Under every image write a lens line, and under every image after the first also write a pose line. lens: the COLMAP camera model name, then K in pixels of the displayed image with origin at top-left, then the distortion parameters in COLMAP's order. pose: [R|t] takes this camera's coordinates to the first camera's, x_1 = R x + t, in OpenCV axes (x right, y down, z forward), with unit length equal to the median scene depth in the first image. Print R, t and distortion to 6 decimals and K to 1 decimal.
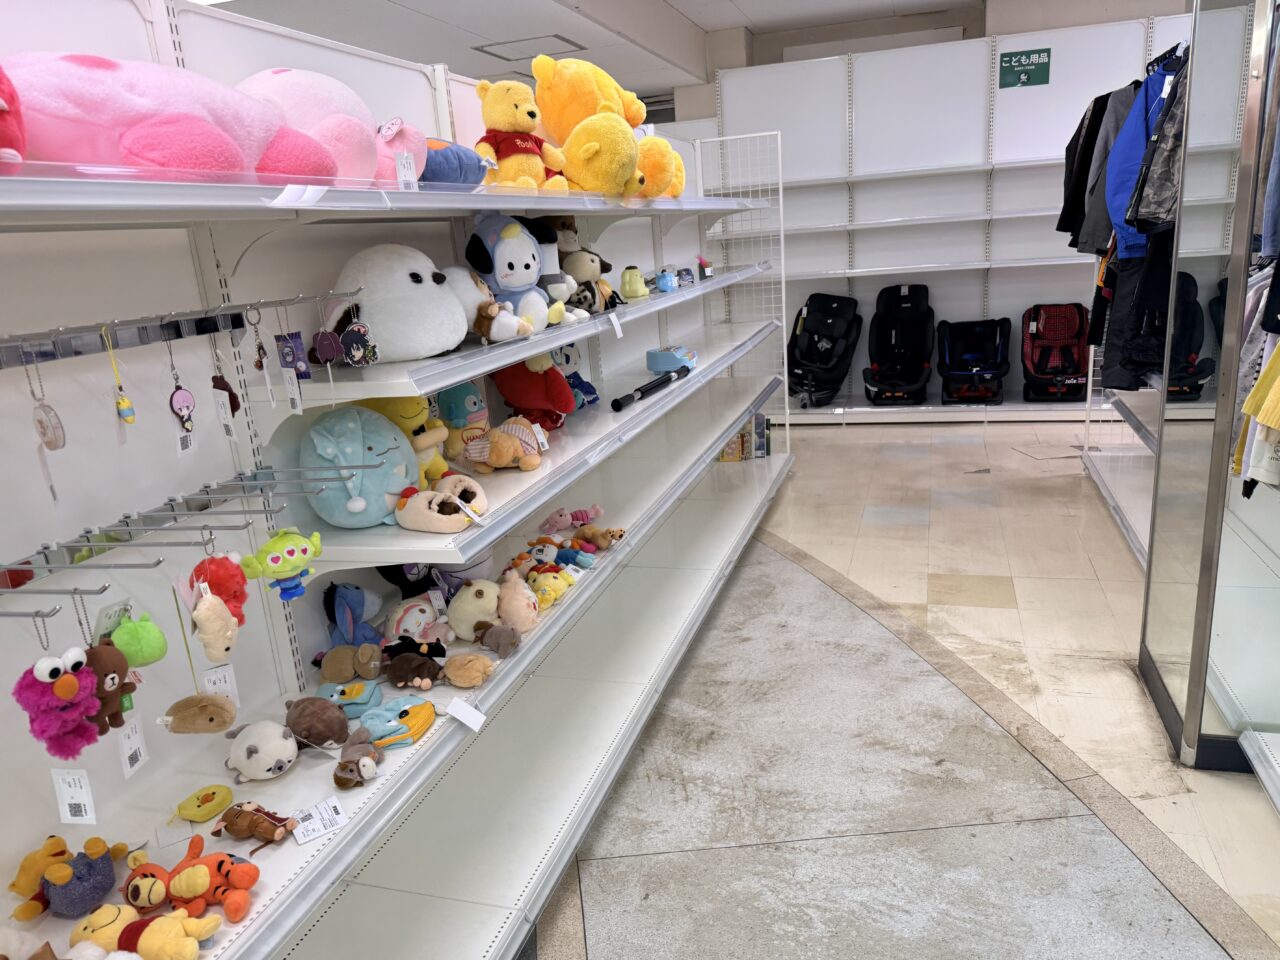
lens RADIAL K [[920.1, 0, 642.9], [0, 920.1, 485.1], [0, 0, 1]] dist [0.061566, -0.078663]
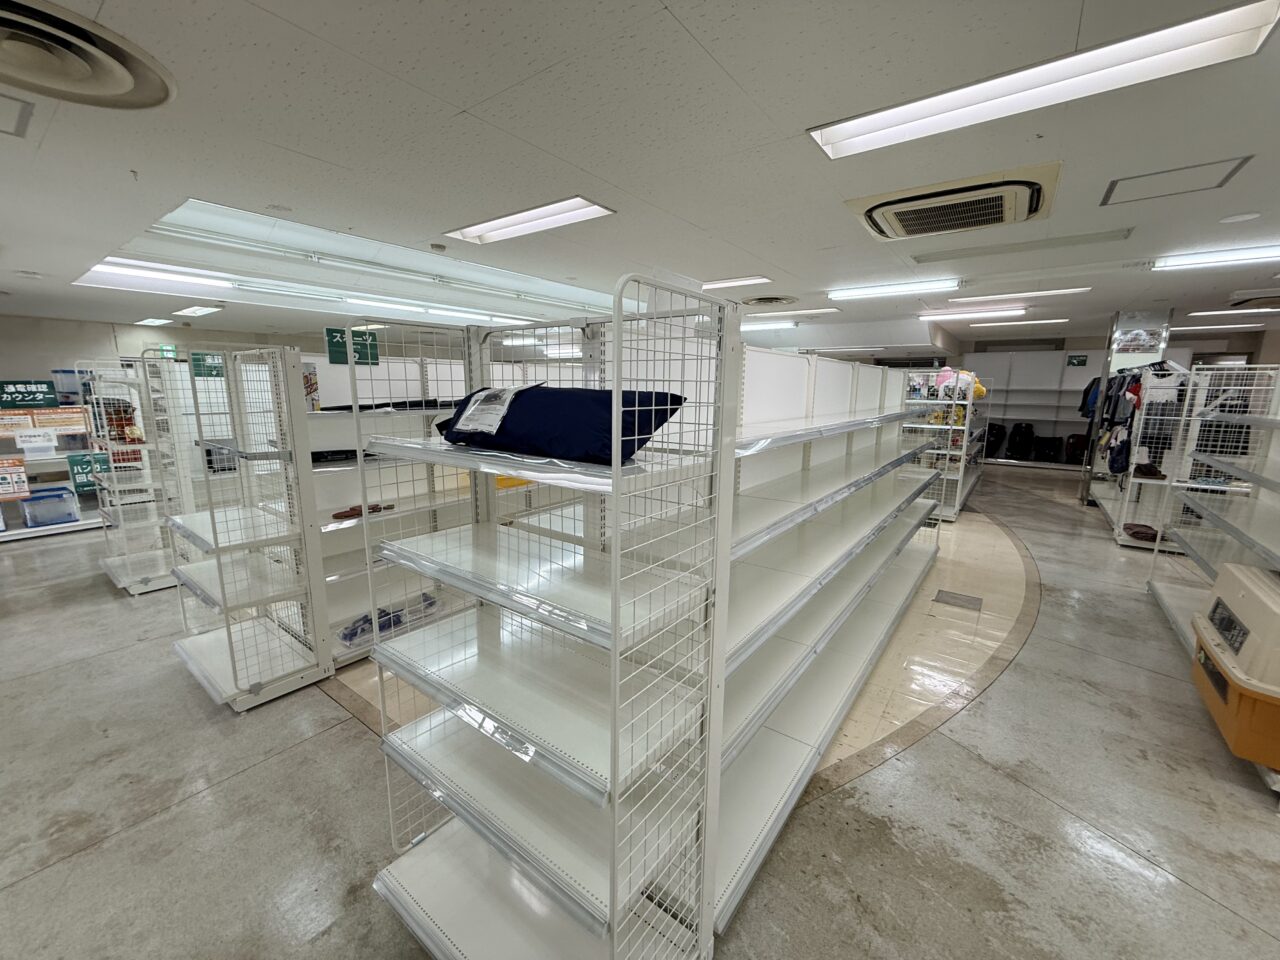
lens RADIAL K [[509.8, 0, 635.2], [0, 509.8, 478.9], [0, 0, 1]] dist [-0.000663, 0.000723]
pose [[0.930220, 0.141947, -0.338440, -0.339274], [-0.169036, 0.984248, -0.051796, 0.287589], [0.325756, 0.105391, 0.939561, -1.054530]]
